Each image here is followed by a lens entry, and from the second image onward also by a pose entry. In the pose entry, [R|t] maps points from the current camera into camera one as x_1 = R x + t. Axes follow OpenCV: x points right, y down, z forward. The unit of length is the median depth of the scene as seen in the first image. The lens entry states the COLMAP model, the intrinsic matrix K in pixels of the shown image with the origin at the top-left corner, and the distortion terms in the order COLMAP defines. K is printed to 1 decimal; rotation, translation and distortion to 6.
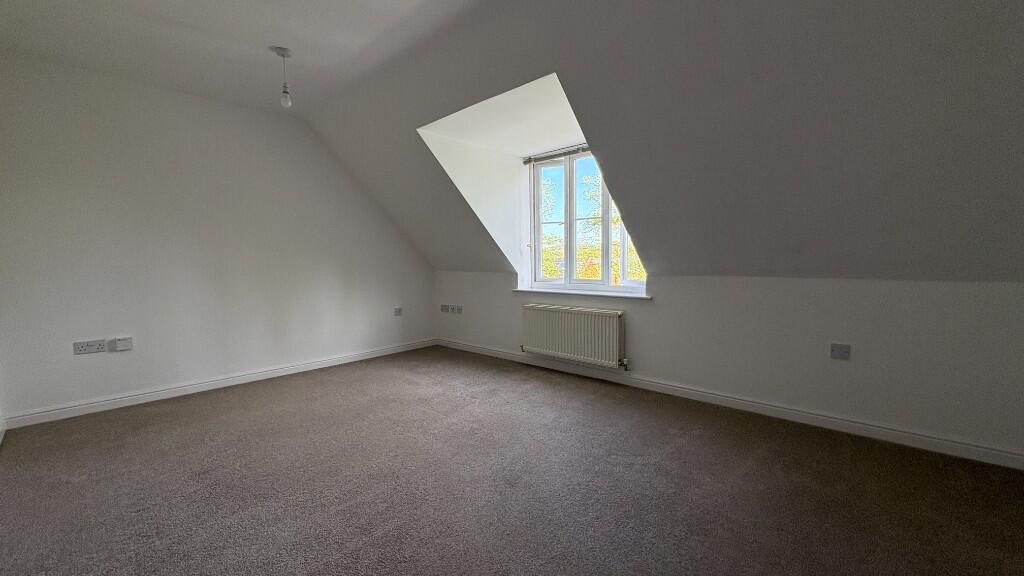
lens RADIAL K [[407.2, 0, 512.0], [0, 407.2, 288.0], [0, 0, 1]] dist [-0.000329, -0.000064]
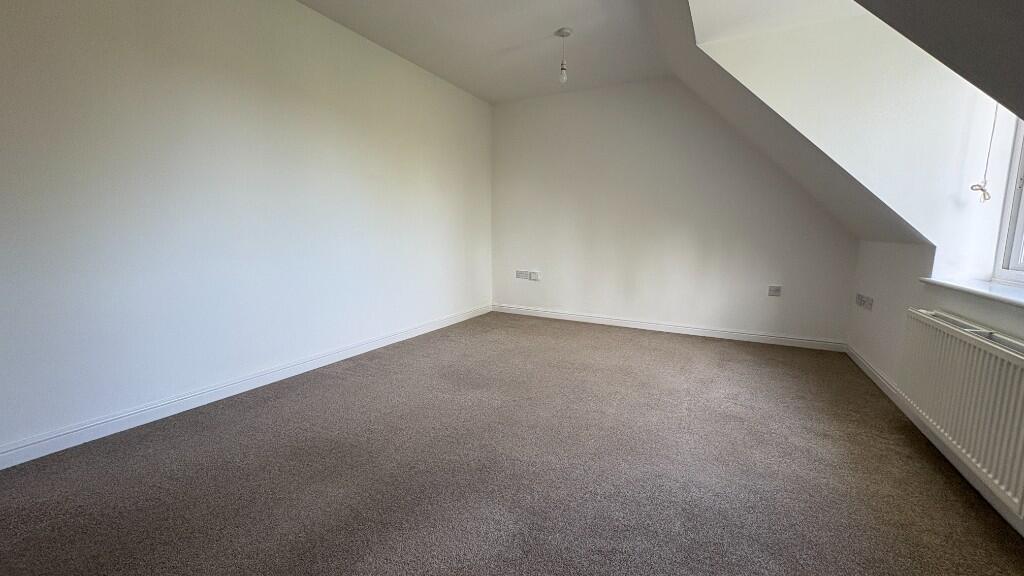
lens RADIAL K [[407.2, 0, 512.0], [0, 407.2, 288.0], [0, 0, 1]] dist [-0.000329, -0.000064]
pose [[0.246710, 0.148722, -0.957610, 0.387372], [-0.078334, 0.987981, 0.133257, -0.012383], [0.965918, 0.042138, 0.255394, 0.397063]]
